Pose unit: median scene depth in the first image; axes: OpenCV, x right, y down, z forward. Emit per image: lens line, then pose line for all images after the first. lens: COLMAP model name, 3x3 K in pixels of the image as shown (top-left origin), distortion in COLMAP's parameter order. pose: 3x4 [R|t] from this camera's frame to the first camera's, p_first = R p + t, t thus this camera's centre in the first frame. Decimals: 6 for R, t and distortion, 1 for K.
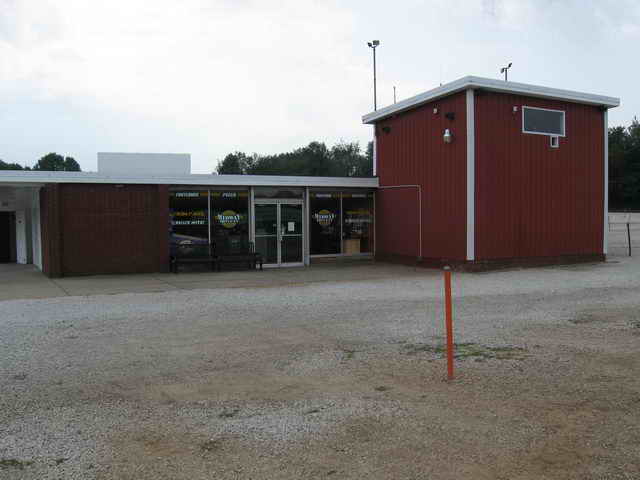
lens RADIAL K [[689.1, 0, 320.0], [0, 689.1, 240.0], [0, 0, 1]] dist [-0.172783, 0.023053]
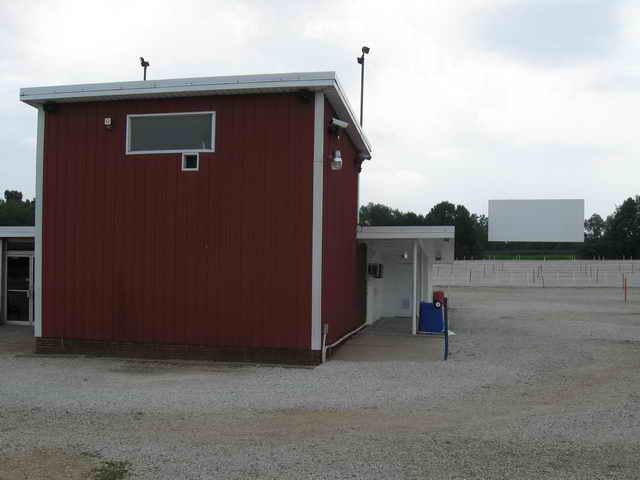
lens RADIAL K [[689.1, 0, 320.0], [0, 689.1, 240.0], [0, 0, 1]] dist [-0.172783, 0.023053]
pose [[0.780677, -0.004089, -0.624922, 0.834271], [-0.039710, 0.997633, -0.056135, -0.042169], [0.623672, 0.068639, 0.778667, 0.578075]]
